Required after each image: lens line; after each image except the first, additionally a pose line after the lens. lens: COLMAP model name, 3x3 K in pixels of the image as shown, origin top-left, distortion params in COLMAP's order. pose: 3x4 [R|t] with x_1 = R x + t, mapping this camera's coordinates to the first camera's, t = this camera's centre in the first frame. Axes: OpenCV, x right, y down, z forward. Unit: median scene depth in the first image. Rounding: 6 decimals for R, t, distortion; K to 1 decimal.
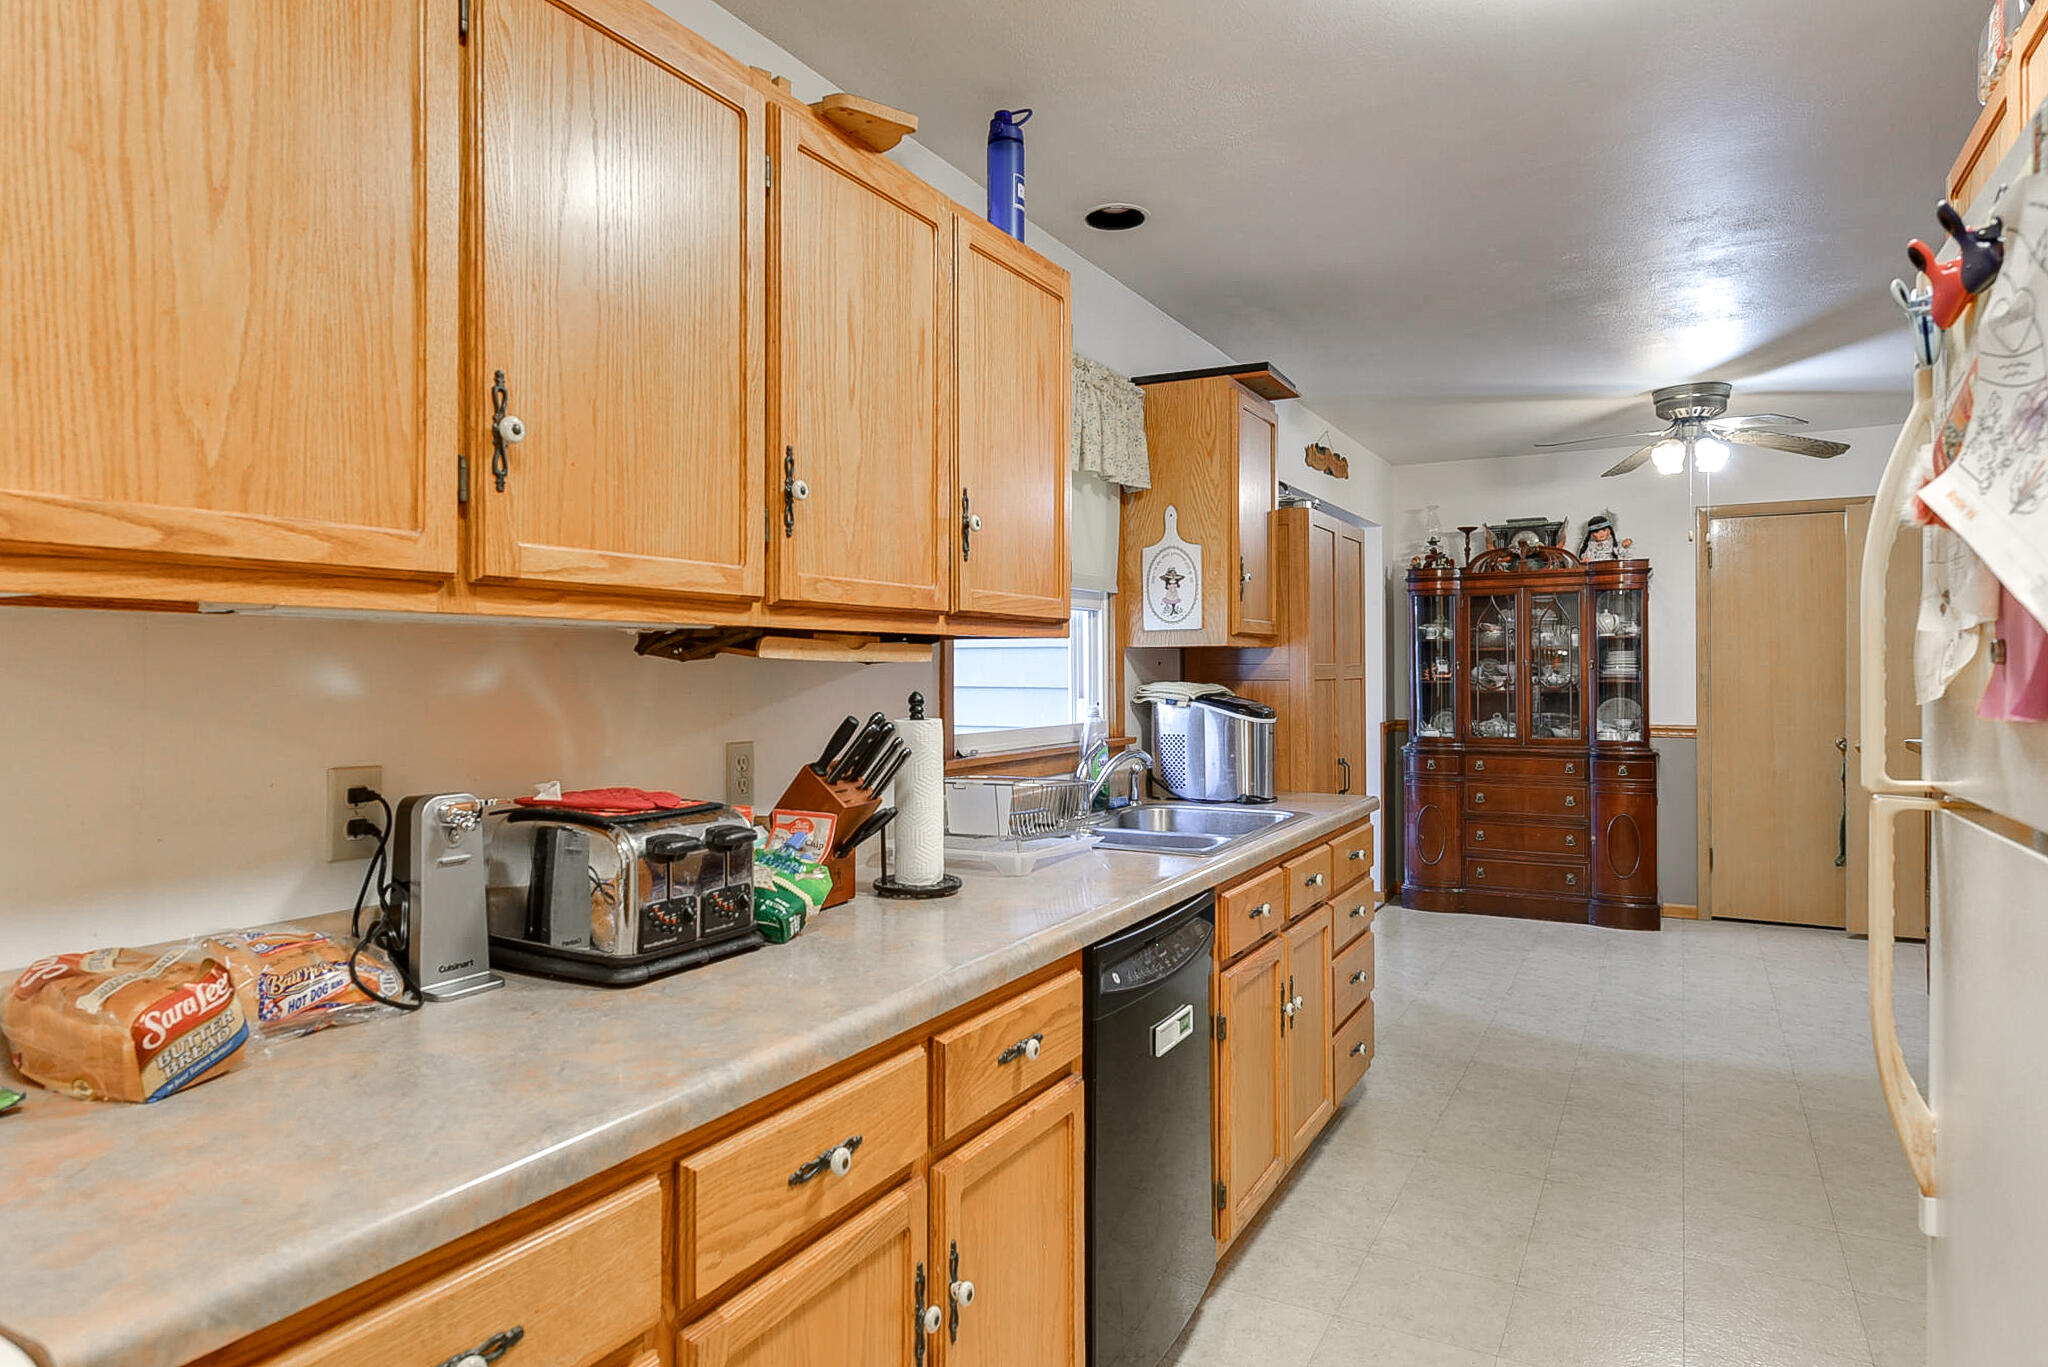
lens RADIAL K [[1123.5, 0, 1018.0], [0, 1123.5, 670.6], [0, 0, 1]] dist [0.002056, 0.000052]
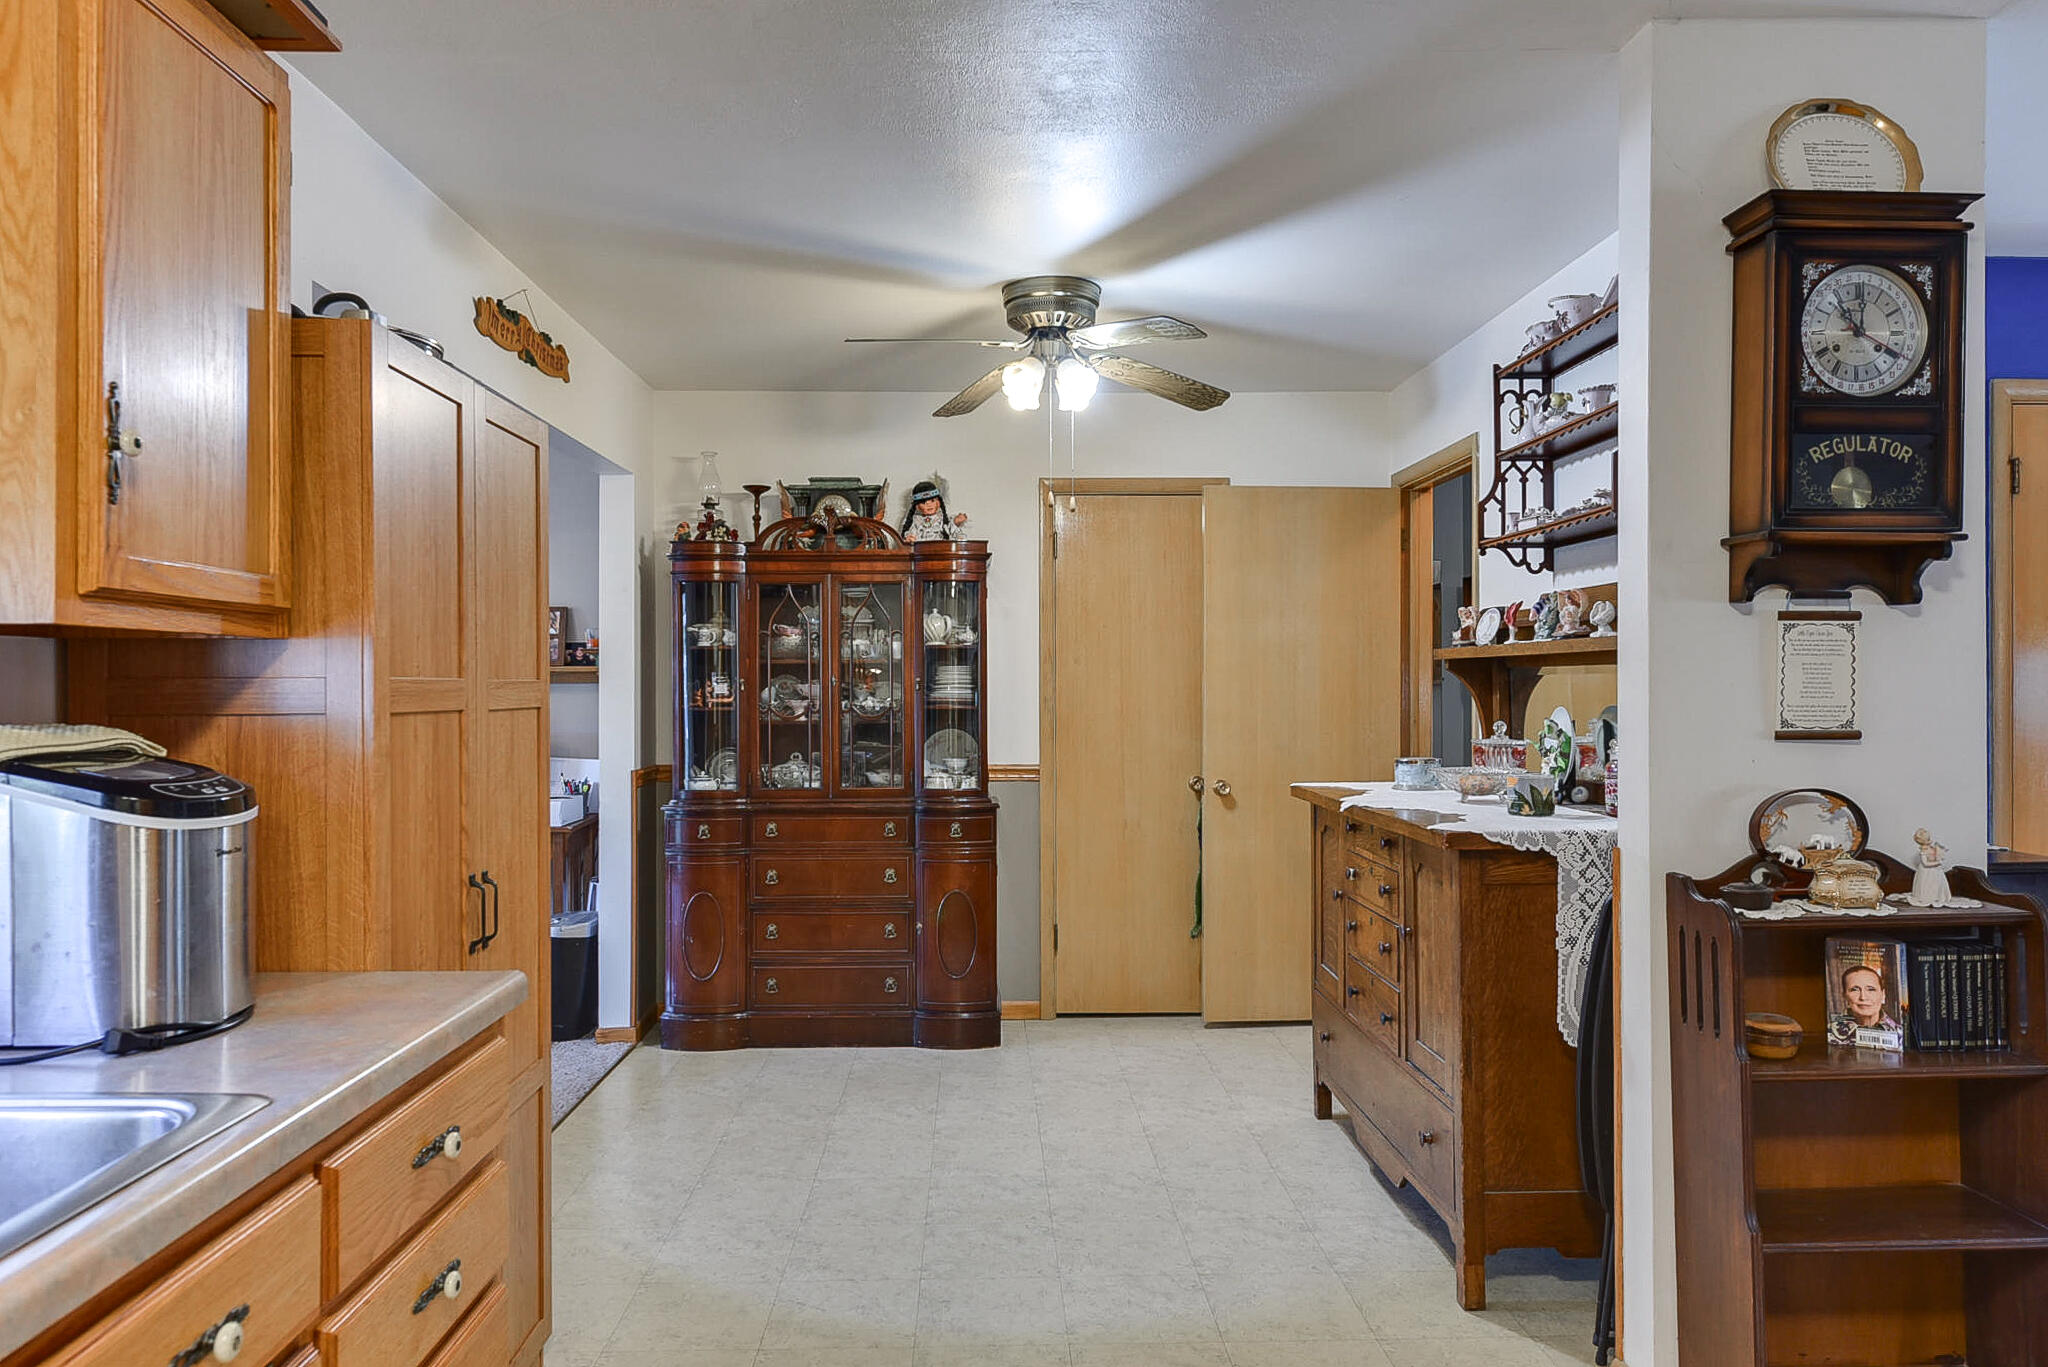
lens RADIAL K [[1296.8, 0, 1024.0], [0, 1296.8, 683.5], [0, 0, 1]] dist [0.000544, -0.000460]
pose [[0.843472, 0.004526, 0.537155, 0.118865], [-0.001116, 0.999977, -0.006673, -0.000294], [-0.537173, 0.005029, 0.843457, 0.256908]]
